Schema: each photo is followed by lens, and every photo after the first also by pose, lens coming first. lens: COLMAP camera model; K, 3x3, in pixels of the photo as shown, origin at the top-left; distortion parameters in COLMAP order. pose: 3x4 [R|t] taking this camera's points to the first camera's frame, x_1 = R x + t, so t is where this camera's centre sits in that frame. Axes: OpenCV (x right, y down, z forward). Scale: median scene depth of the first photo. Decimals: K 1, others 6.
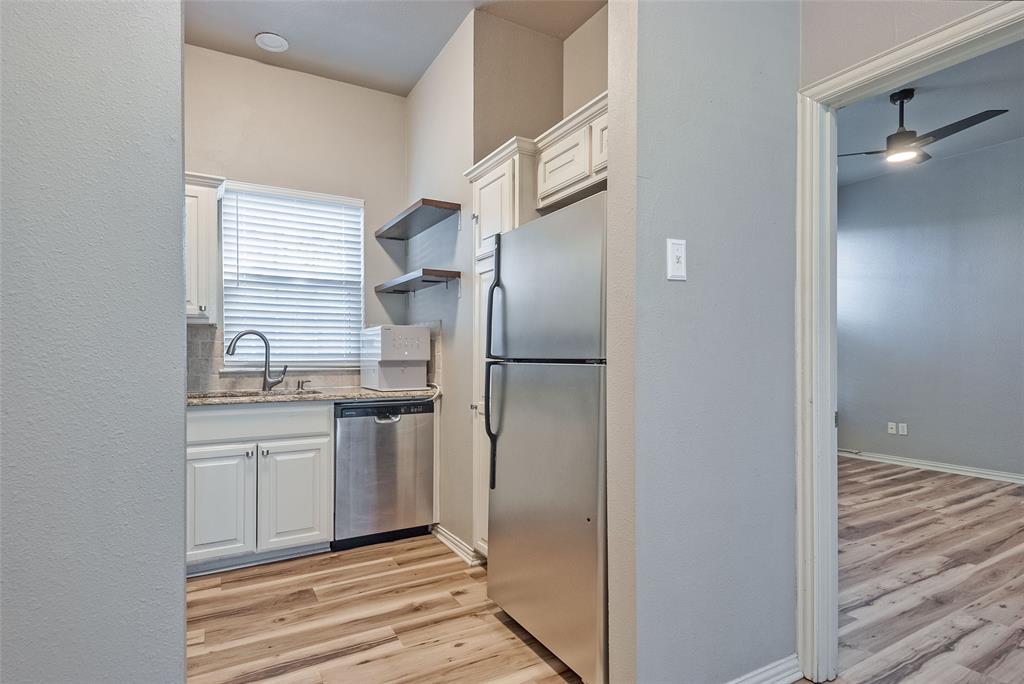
lens RADIAL K [[501.1, 0, 484.3], [0, 501.1, 354.1], [0, 0, 1]] dist [0.016089, -0.005272]
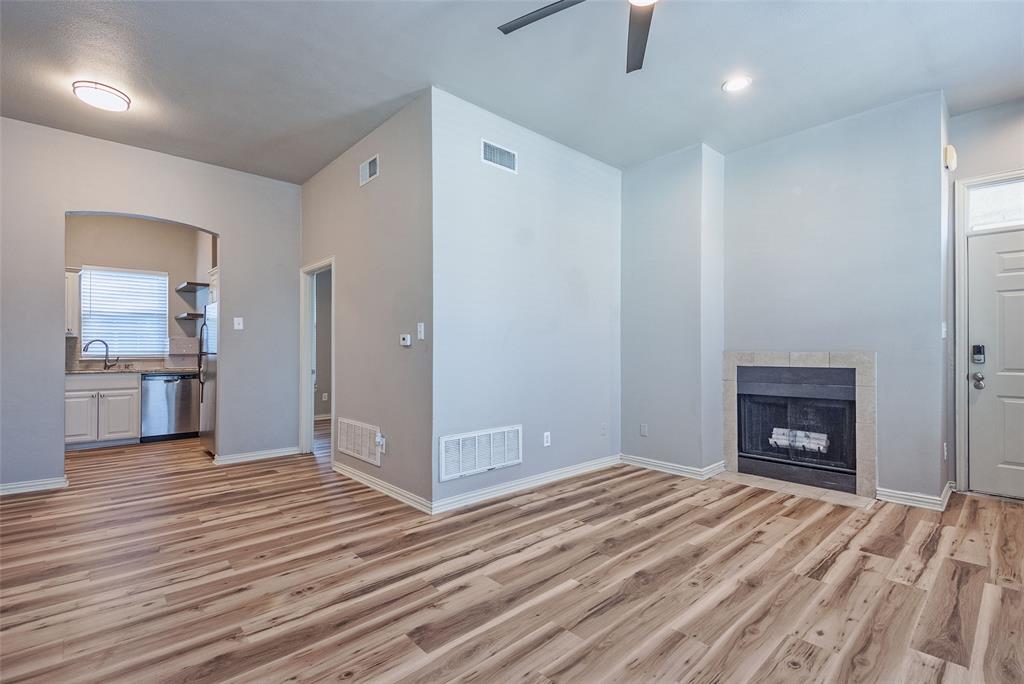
lens RADIAL K [[467.1, 0, 504.2], [0, 467.1, 344.9], [0, 0, 1]] dist [0.016737, -0.010536]
pose [[0.969637, 0.003387, 0.244526, 0.698336], [-0.000651, 0.999936, -0.011269, -0.005565], [-0.244548, 0.010768, 0.969577, -1.306528]]
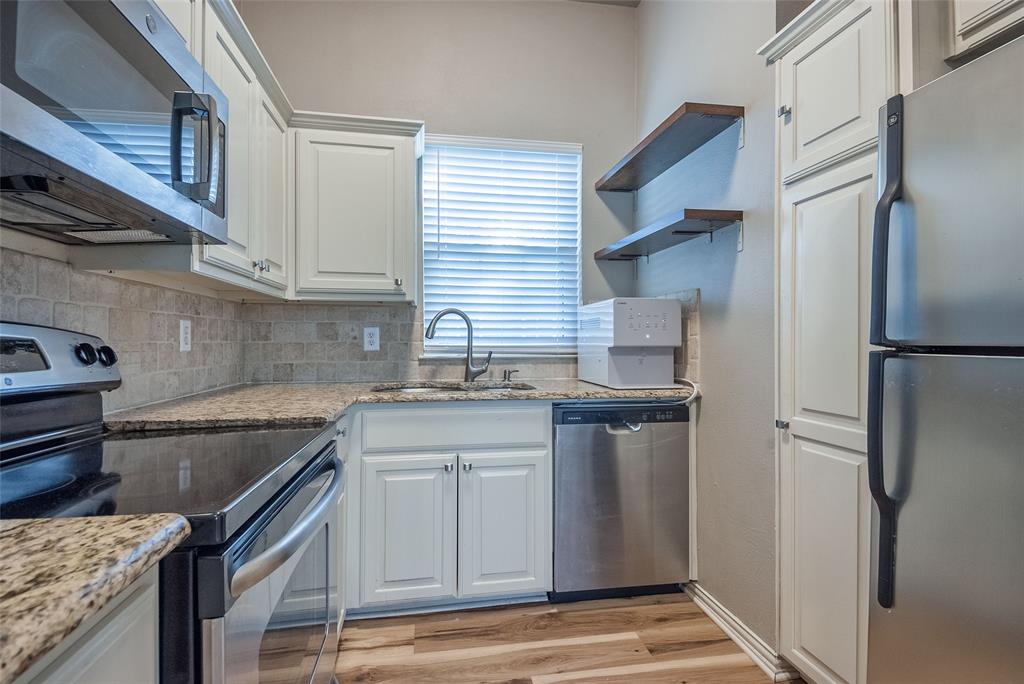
lens RADIAL K [[467.1, 0, 505.8], [0, 467.1, 332.7], [0, 0, 1]] dist [0.016737, -0.010536]
pose [[0.946345, -0.003181, -0.323141, -0.135976], [-0.000910, 0.999921, -0.012507, 0.001551], [0.323156, 0.012130, 0.946268, 0.311163]]
